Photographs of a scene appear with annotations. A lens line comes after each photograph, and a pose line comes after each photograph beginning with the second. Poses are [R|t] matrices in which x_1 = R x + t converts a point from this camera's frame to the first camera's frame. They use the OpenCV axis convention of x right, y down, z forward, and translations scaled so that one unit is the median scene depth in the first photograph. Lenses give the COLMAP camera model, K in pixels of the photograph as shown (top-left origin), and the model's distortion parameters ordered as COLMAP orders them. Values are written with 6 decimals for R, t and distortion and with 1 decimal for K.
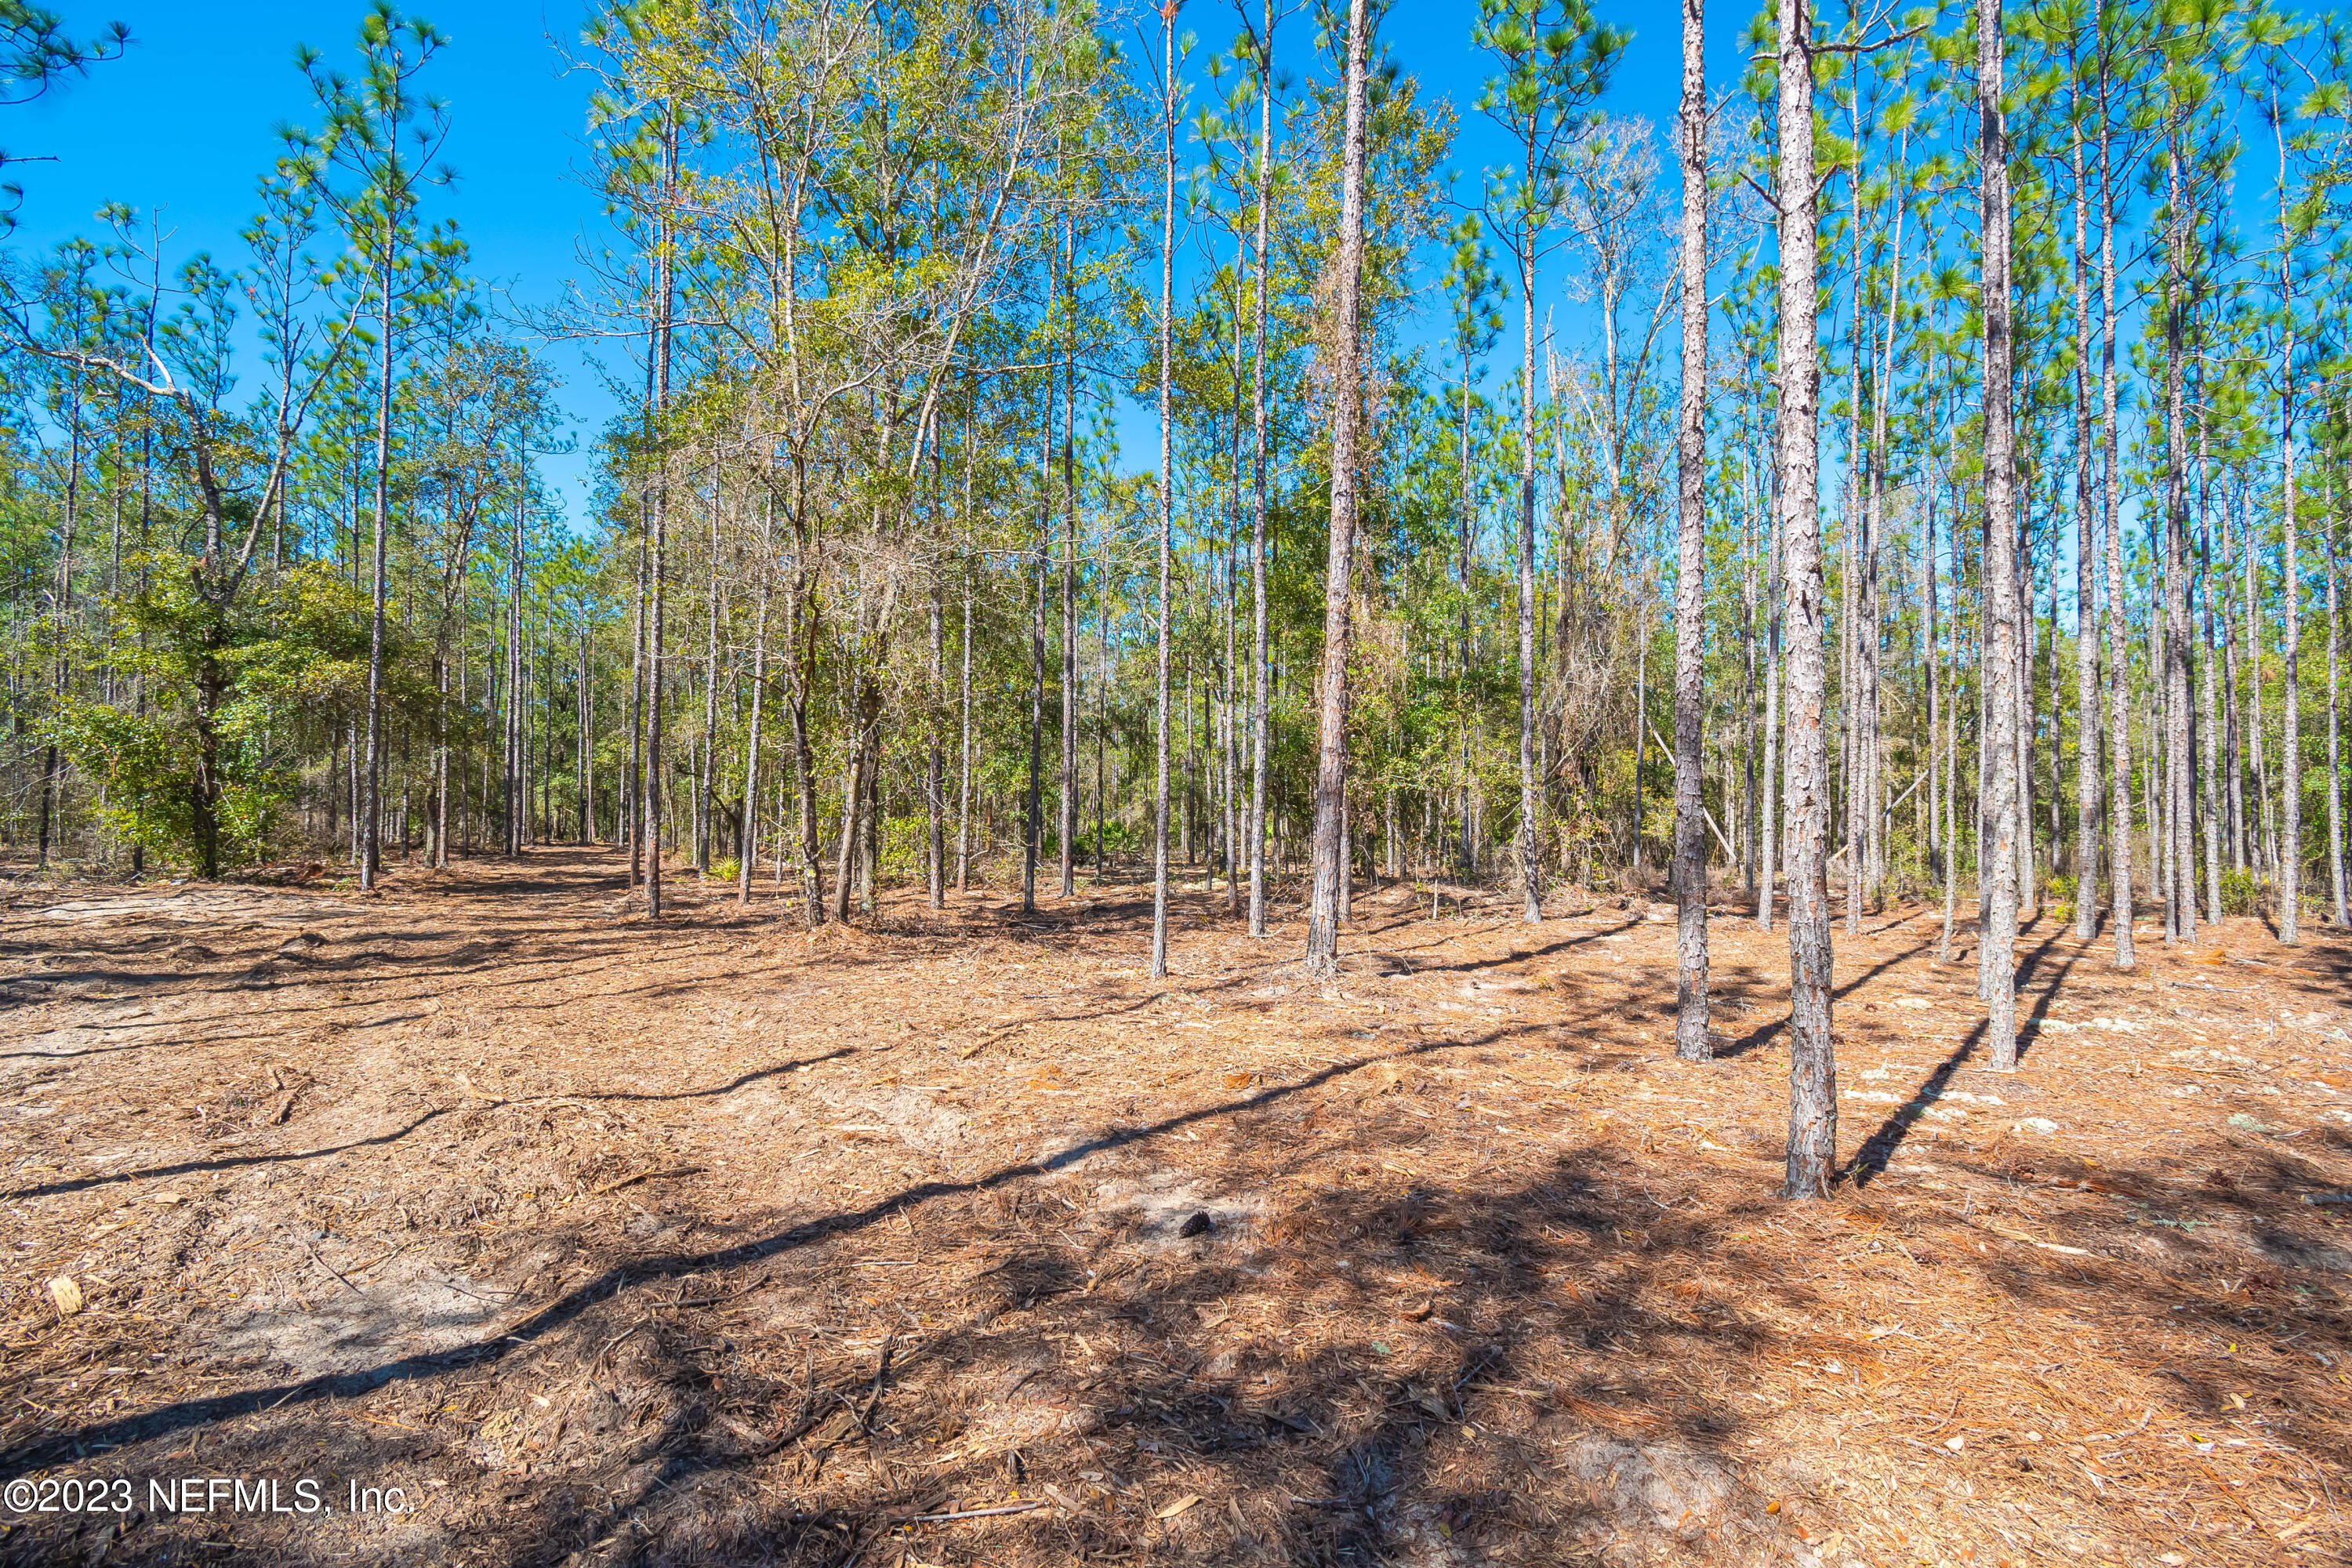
lens RADIAL K [[987.1, 0, 1157.8], [0, 987.1, 787.1], [0, 0, 1]] dist [0.000641, -0.009980]
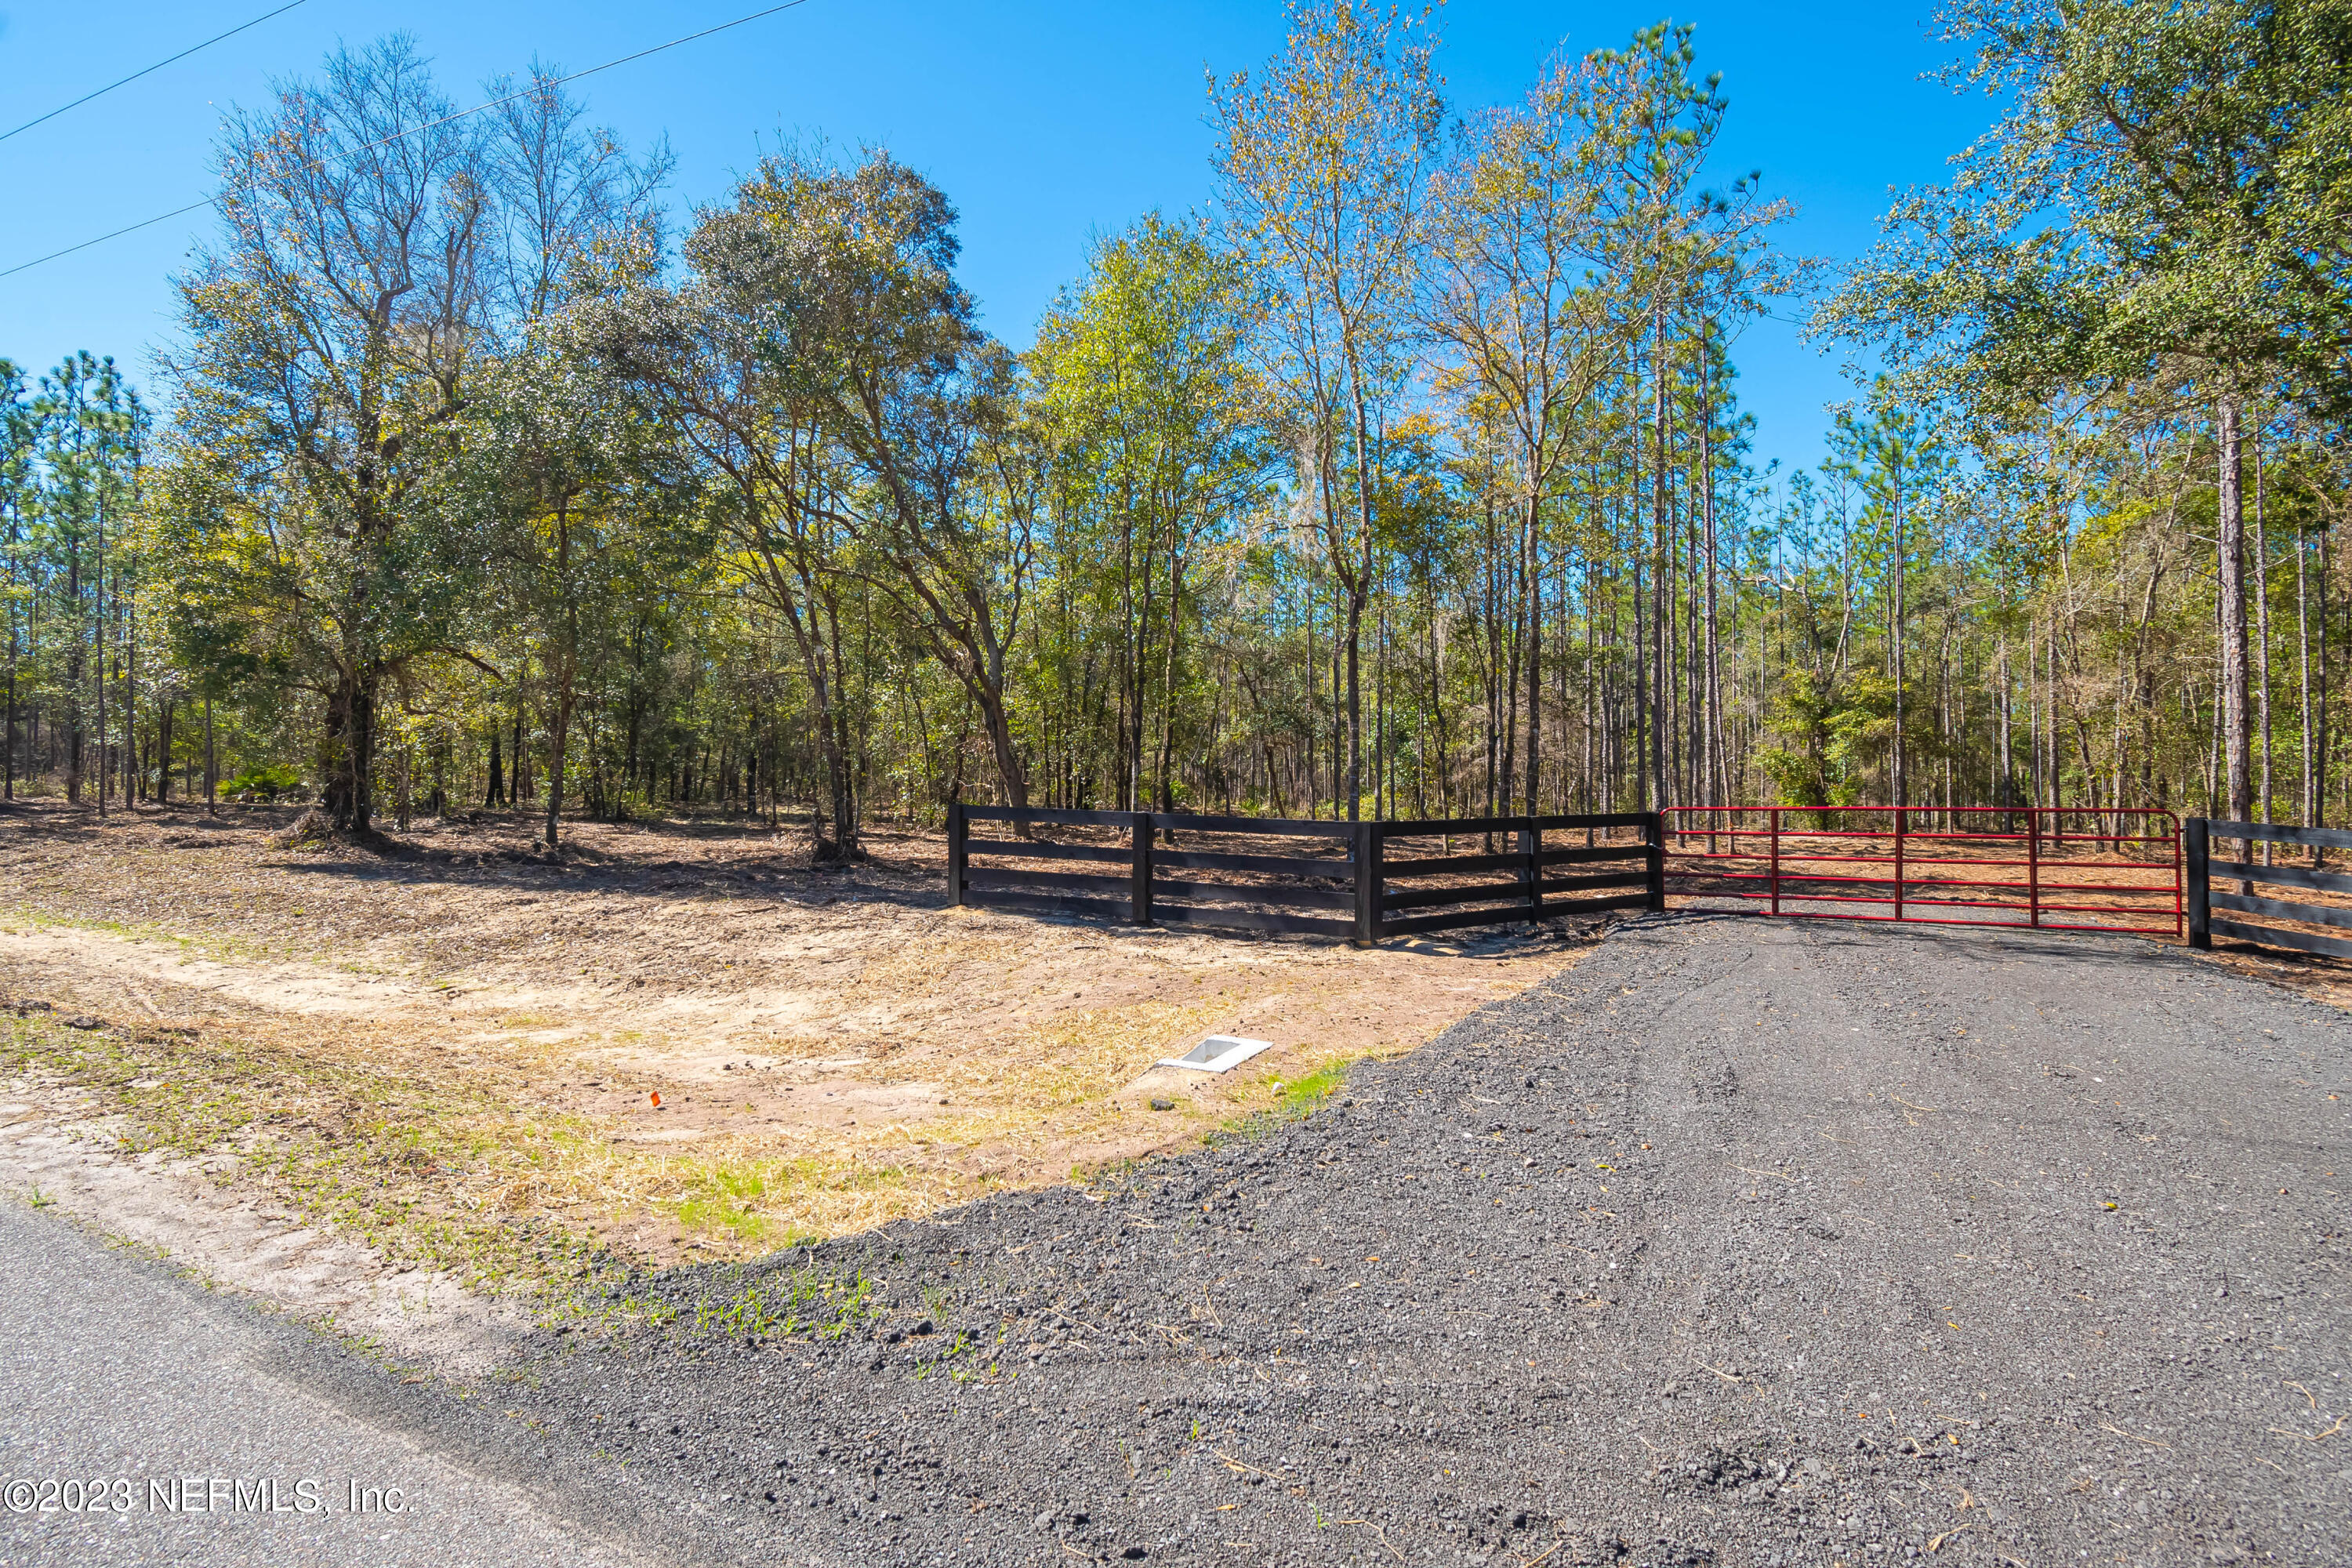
lens RADIAL K [[1097.4, 0, 1187.8], [0, 1097.4, 761.2], [0, 0, 1]] dist [0.012160, -0.016926]
pose [[0.306680, -0.031584, -0.951288, 0.779755], [0.017406, 0.999468, -0.027573, -0.010656], [0.951653, -0.008102, 0.307067, -0.932950]]
